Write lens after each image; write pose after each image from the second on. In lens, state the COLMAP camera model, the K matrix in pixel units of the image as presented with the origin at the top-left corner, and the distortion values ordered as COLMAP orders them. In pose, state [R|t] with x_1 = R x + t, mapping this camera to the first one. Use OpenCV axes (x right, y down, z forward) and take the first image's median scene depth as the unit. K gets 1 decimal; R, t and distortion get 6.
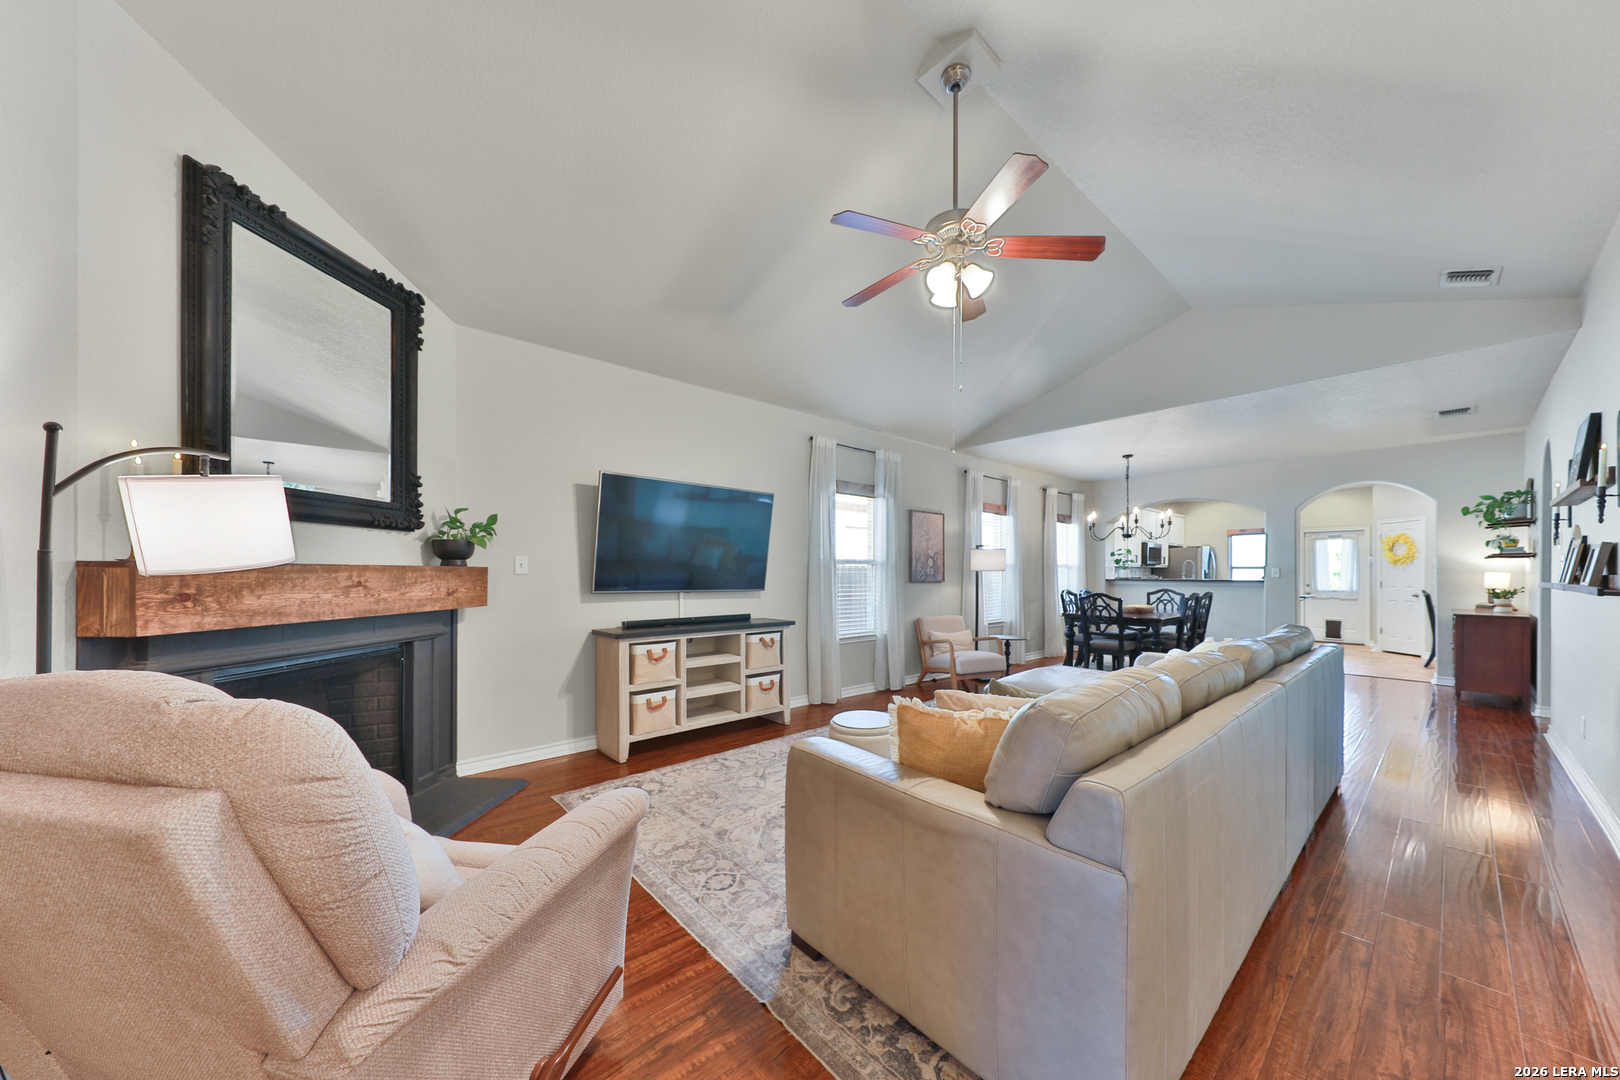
lens RADIAL K [[545.5, 0, 814.5], [0, 545.5, 574.4], [0, 0, 1]] dist [0.004888, -0.000186]
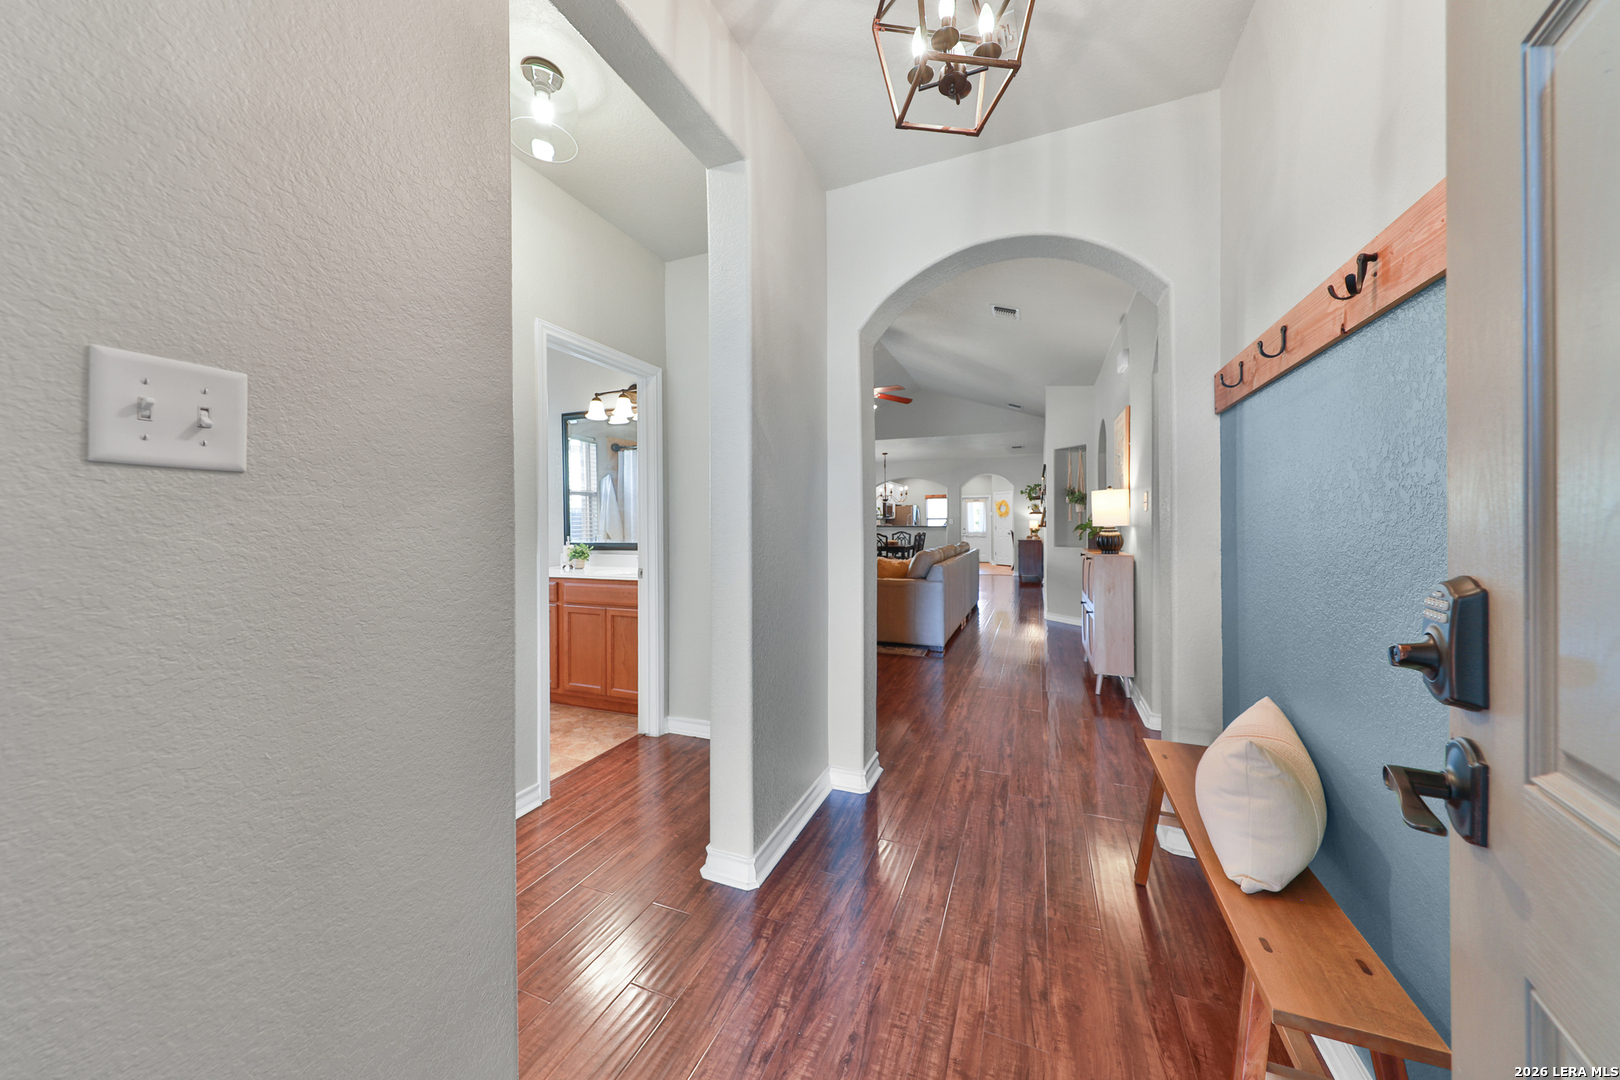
lens RADIAL K [[539.1, 0, 810.0], [0, 539.1, 540.0], [0, 0, 1]] dist [0.001030, 0.000140]
pose [[0.895934, -0.018443, 0.443803, -0.526418], [0.006872, 0.999594, 0.027668, 0.008382], [-0.444133, -0.021739, 0.895697, -0.556127]]
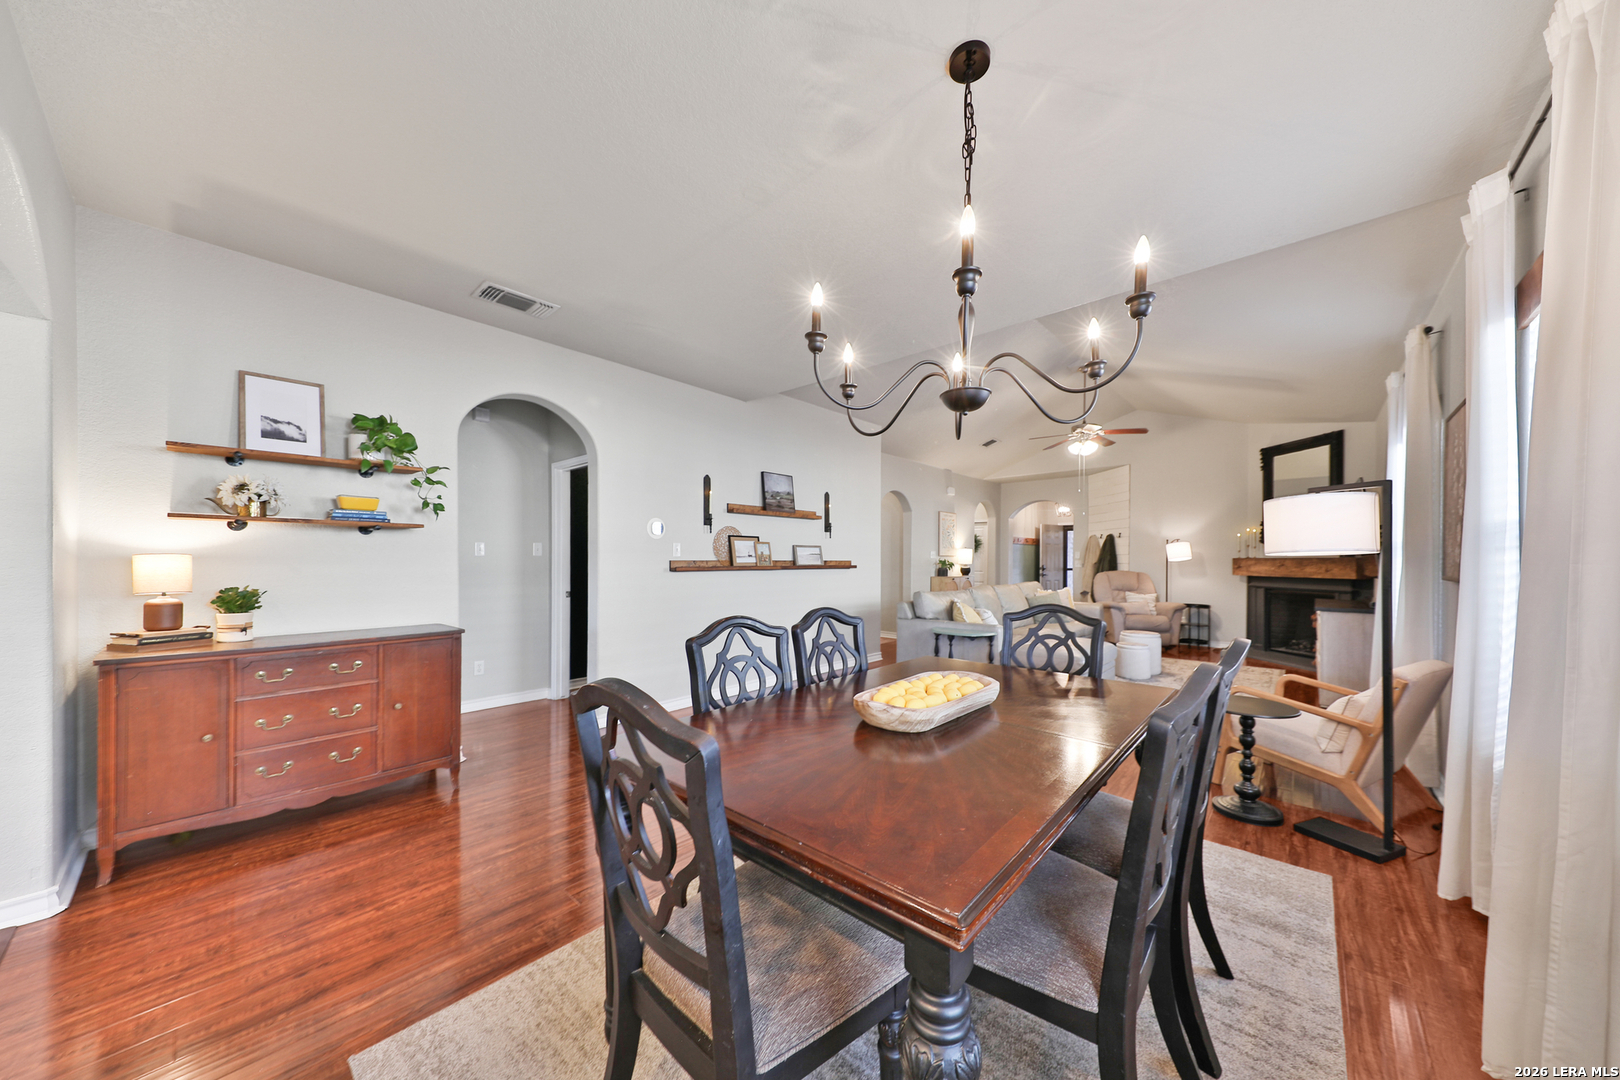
lens RADIAL K [[543.6, 0, 813.5], [0, 543.6, 565.9], [0, 0, 1]] dist [0.007855, -0.000109]
pose [[-0.992791, -0.002412, -0.119831, 0.877416], [-0.004057, 0.999901, 0.013479, -0.002312], [0.119786, 0.013868, -0.992703, 1.634673]]
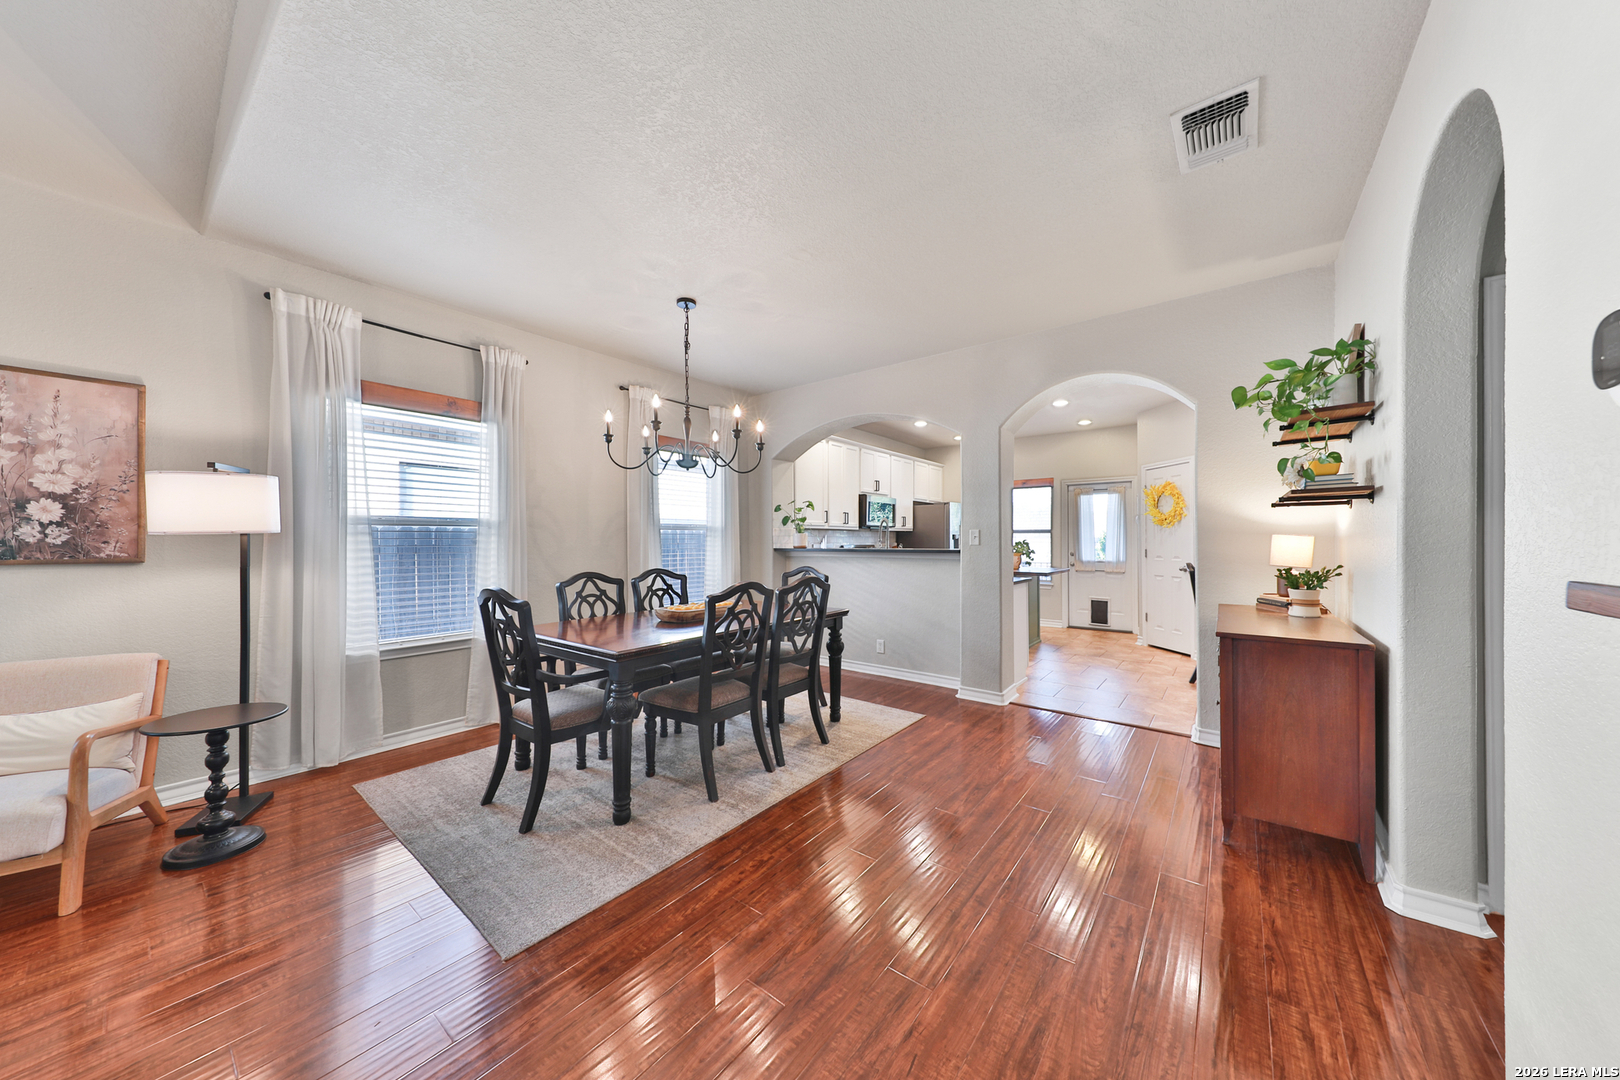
lens RADIAL K [[539.1, 0, 810.0], [0, 539.1, 540.0], [0, 0, 1]] dist [0.001030, 0.000140]
pose [[0.981007, -0.003062, 0.193947, 0.785483], [0.003467, 0.999992, -0.001750, 0.000664], [-0.193940, 0.002389, 0.981010, 0.661583]]
